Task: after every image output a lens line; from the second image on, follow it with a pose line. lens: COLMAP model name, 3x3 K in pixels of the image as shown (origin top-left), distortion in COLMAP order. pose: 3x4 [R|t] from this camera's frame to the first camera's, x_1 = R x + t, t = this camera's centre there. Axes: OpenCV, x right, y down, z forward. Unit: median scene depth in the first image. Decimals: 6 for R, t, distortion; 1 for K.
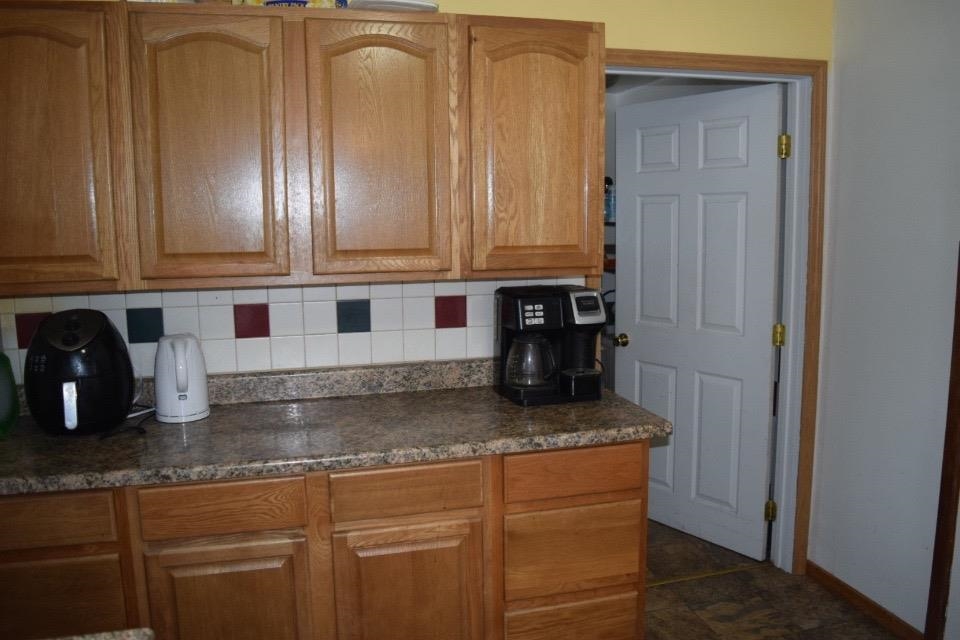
lens RADIAL K [[749.3, 0, 479.9], [0, 749.3, 318.1], [0, 0, 1]] dist [-0.087689, 0.012293]
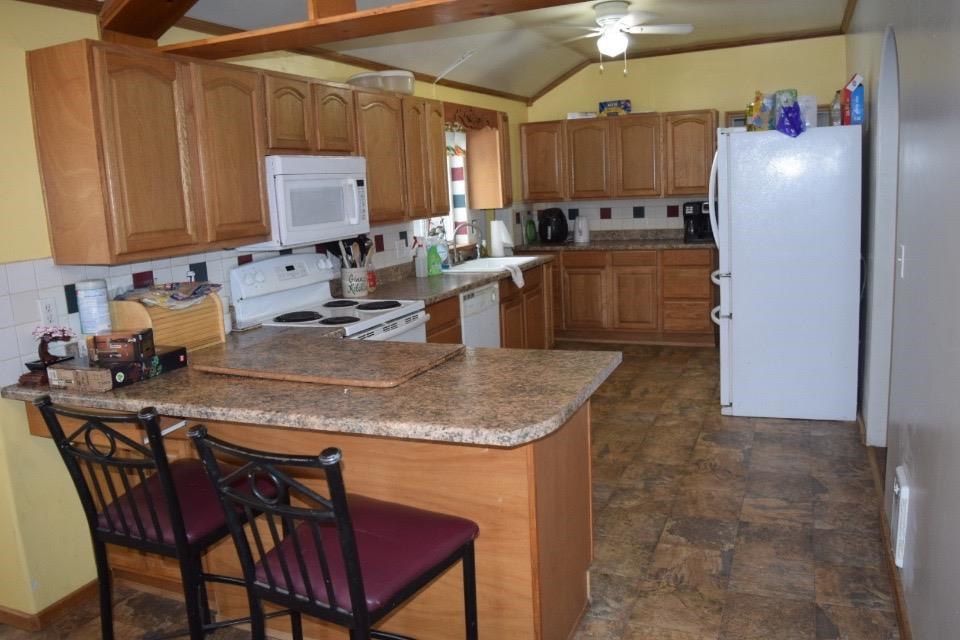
lens RADIAL K [[749.3, 0, 480.7], [0, 749.3, 320.2], [0, 0, 1]] dist [-0.087689, 0.012293]
pose [[0.795284, 0.082626, -0.600579, 1.163965], [-0.048156, 0.996148, 0.073279, 0.242315], [0.604321, -0.029356, 0.796200, -1.765825]]
